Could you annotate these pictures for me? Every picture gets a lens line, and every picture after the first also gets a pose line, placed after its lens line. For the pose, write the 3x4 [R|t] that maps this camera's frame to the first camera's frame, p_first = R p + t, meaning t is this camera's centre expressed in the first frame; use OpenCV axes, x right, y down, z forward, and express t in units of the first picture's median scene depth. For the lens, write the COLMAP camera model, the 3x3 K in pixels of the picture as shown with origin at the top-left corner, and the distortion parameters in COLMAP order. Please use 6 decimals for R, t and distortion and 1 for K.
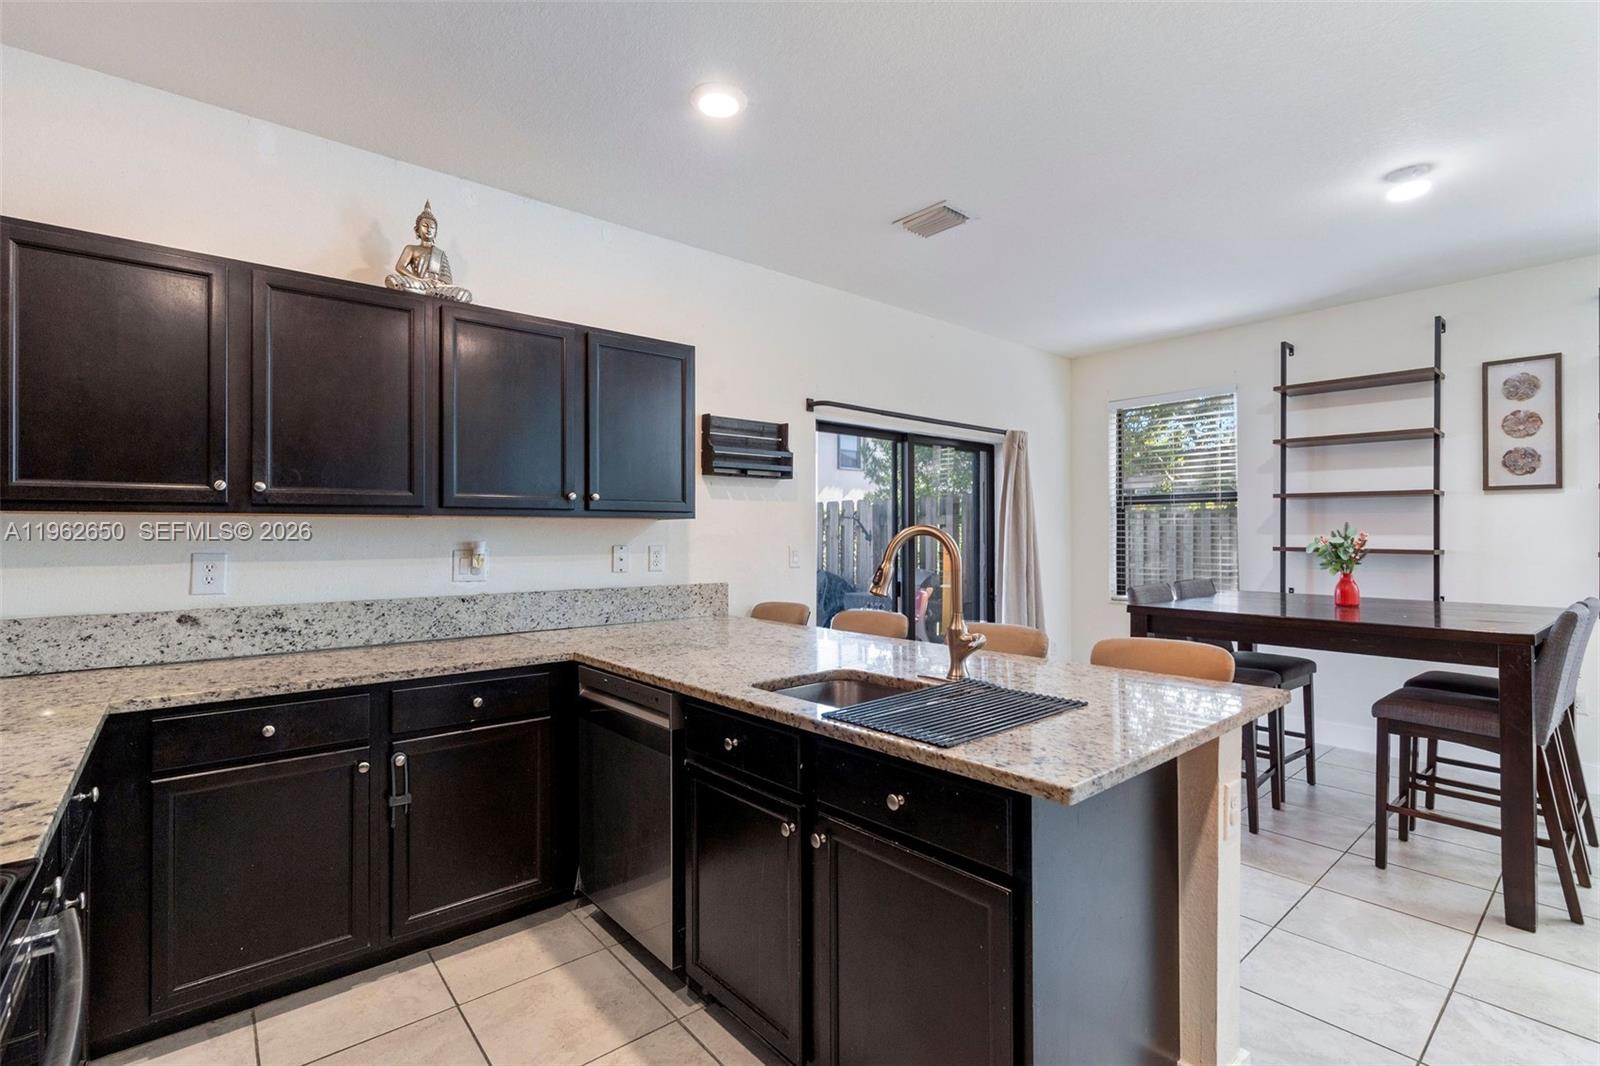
lens RADIAL K [[721.1, 0, 791.2], [0, 721.1, 527.8], [0, 0, 1]] dist [-0.001077, 0.000203]
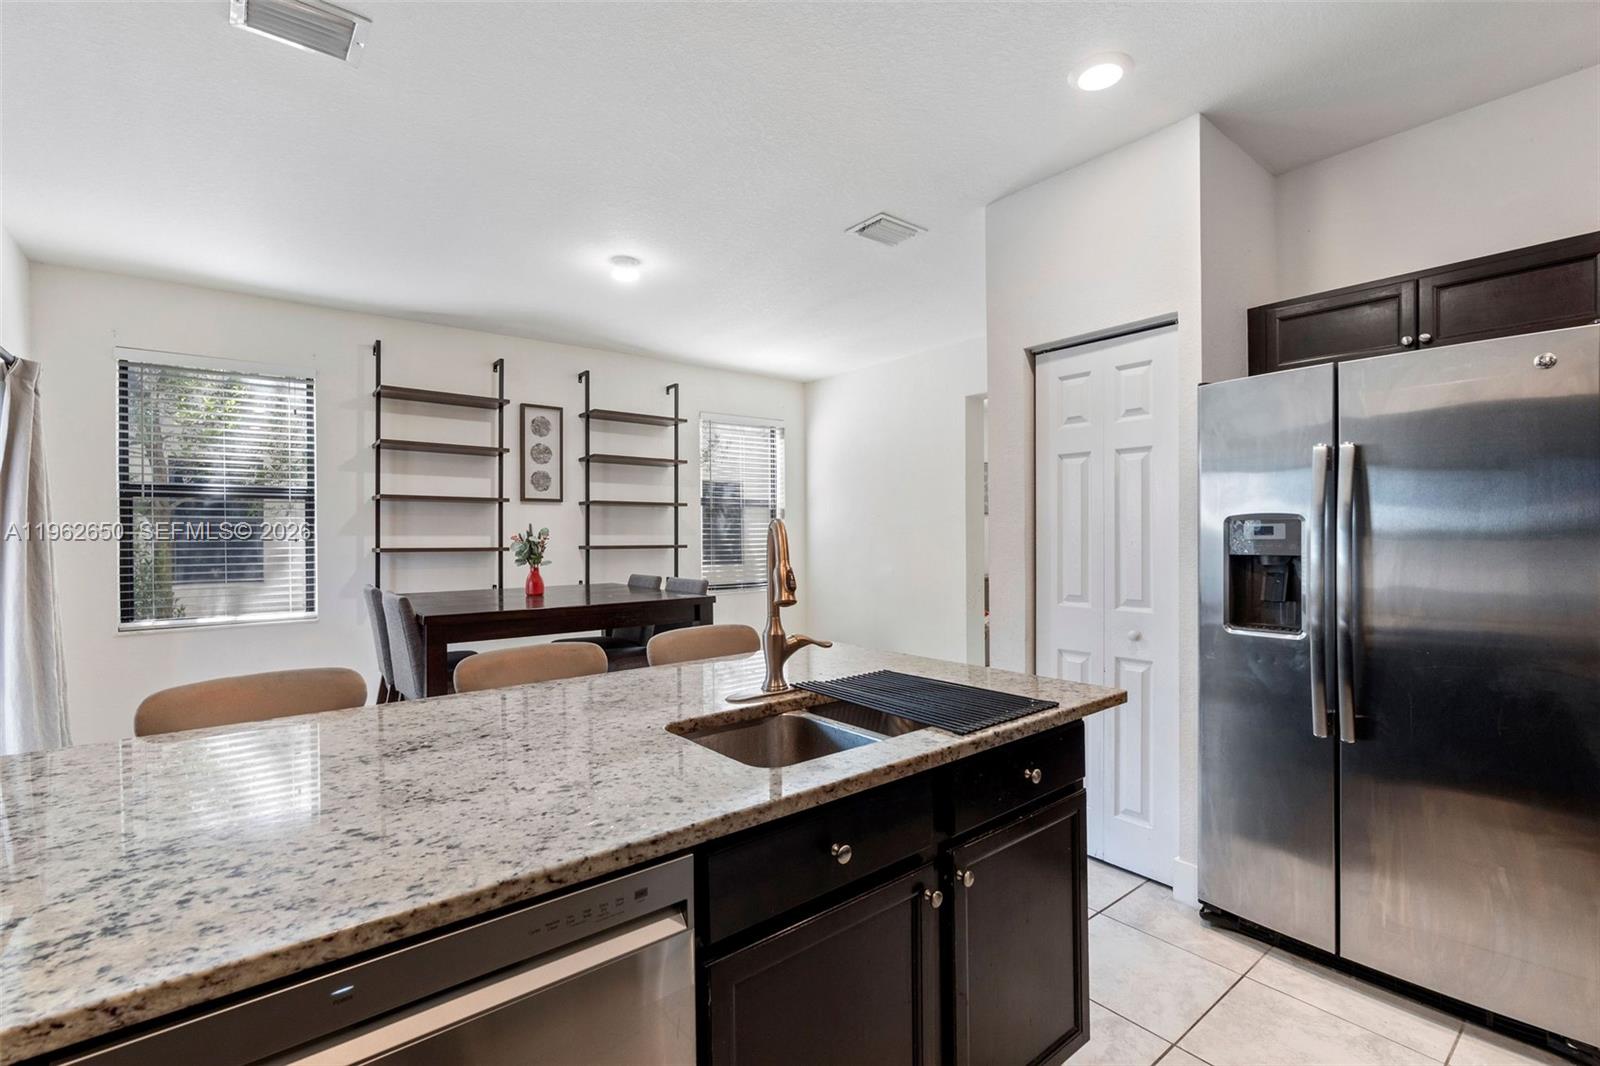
lens RADIAL K [[720.8, 0, 800.0], [0, 720.8, 533.0], [0, 0, 1]] dist [-0.002821, -0.000470]
pose [[0.027998, -0.000243, 0.999608, -0.351160], [-0.002346, 0.999997, 0.000309, 0.005115], [-0.999605, -0.002354, 0.027997, 0.485724]]
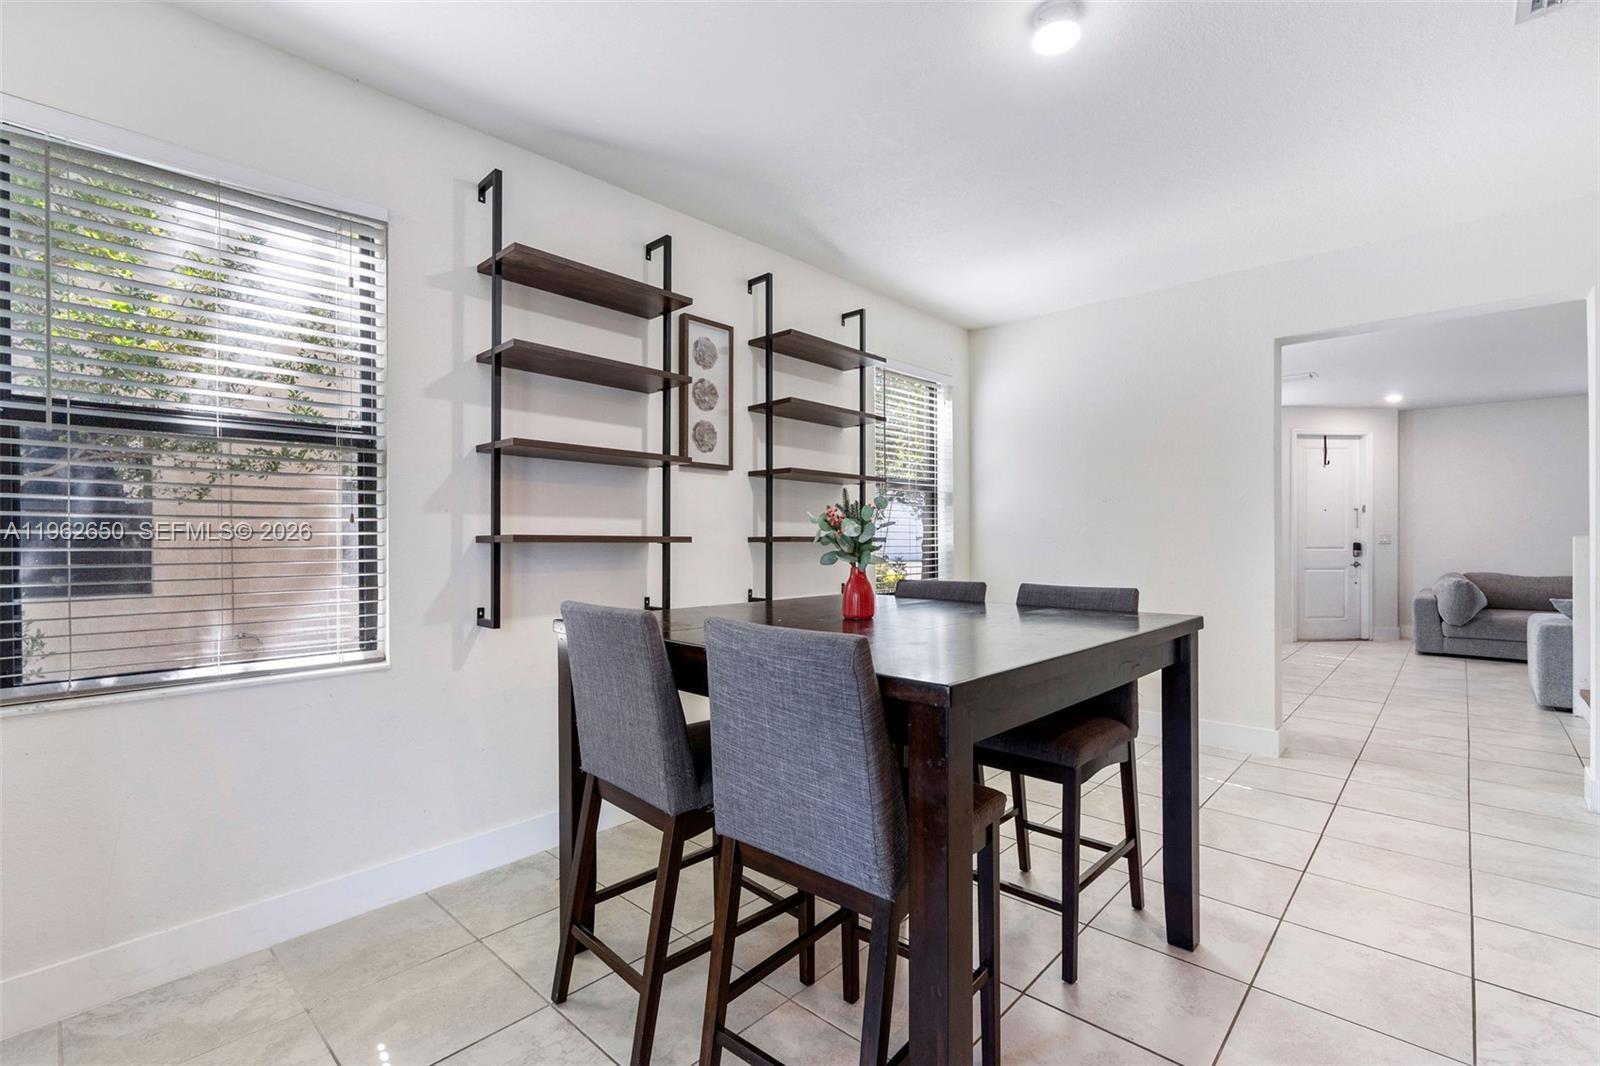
lens RADIAL K [[720.8, 0, 800.0], [0, 720.8, 533.0], [0, 0, 1]] dist [-0.002821, -0.000470]
pose [[-0.122818, 0.003900, 0.992421, 0.119825], [-0.006208, 0.999970, -0.004698, 0.031439], [-0.992410, -0.006738, -0.122790, 1.024908]]
